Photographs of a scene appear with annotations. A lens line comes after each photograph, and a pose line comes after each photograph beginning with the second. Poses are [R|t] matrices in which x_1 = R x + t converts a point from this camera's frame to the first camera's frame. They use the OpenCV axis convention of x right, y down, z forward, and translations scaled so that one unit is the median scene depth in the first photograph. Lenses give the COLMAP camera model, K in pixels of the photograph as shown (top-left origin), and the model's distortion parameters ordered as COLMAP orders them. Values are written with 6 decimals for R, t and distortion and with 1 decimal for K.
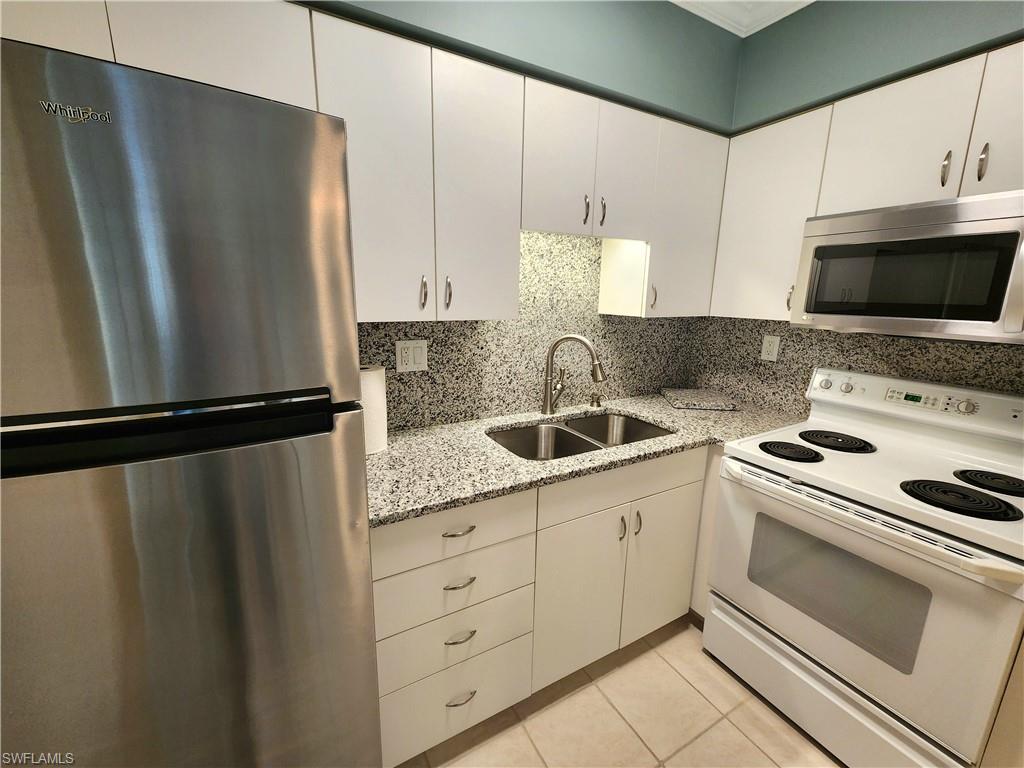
lens RADIAL K [[421.5, 0, 509.9], [0, 421.5, 383.0], [0, 0, 1]] dist [0.000462, -0.000462]
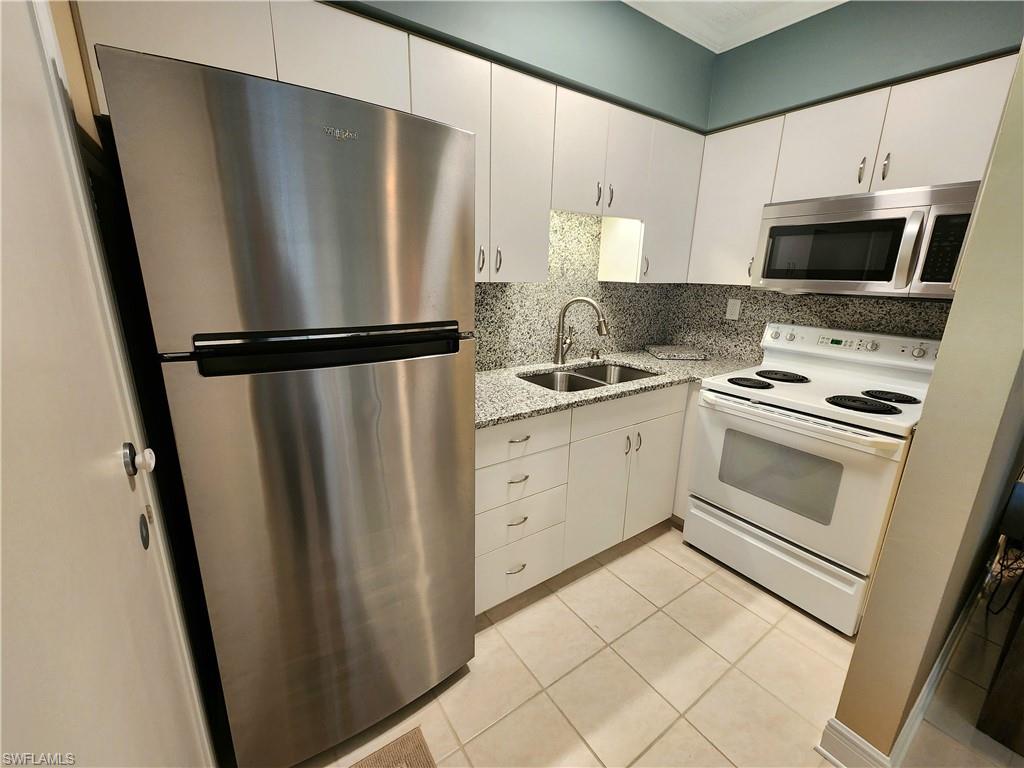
lens RADIAL K [[421.5, 0, 509.9], [0, 421.5, 383.0], [0, 0, 1]] dist [0.000462, -0.000462]
pose [[0.995514, -0.020094, 0.092455, -0.193313], [0.015490, 0.998616, 0.050254, 0.075794], [-0.093337, -0.048596, 0.994448, -0.228053]]
